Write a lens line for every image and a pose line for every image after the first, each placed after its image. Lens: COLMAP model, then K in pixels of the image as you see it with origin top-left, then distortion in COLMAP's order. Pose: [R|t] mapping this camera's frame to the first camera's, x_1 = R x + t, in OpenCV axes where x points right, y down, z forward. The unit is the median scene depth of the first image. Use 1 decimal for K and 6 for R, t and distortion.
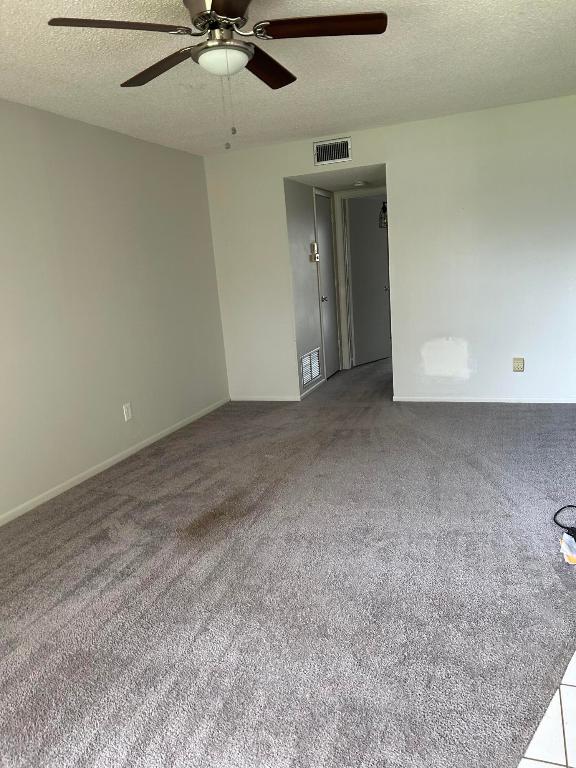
lens RADIAL K [[577.5, 0, 288.7], [0, 577.5, 394.8], [0, 0, 1]] dist [0.006584, -0.002649]
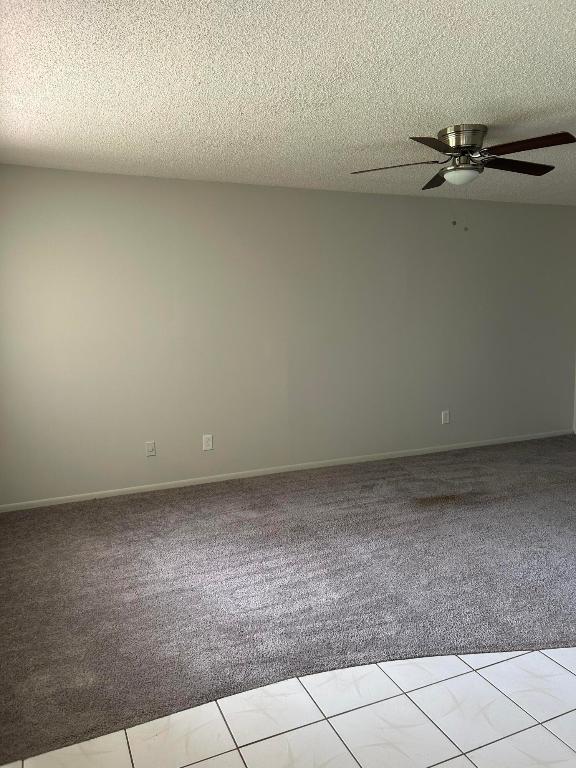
lens RADIAL K [[577.5, 0, 288.7], [0, 577.5, 394.8], [0, 0, 1]] dist [0.006584, -0.002649]
pose [[0.695191, 0.166075, -0.699377, 0.502253], [-0.194763, 0.980069, 0.039132, -0.001740], [0.691937, 0.109008, 0.713681, -0.210135]]
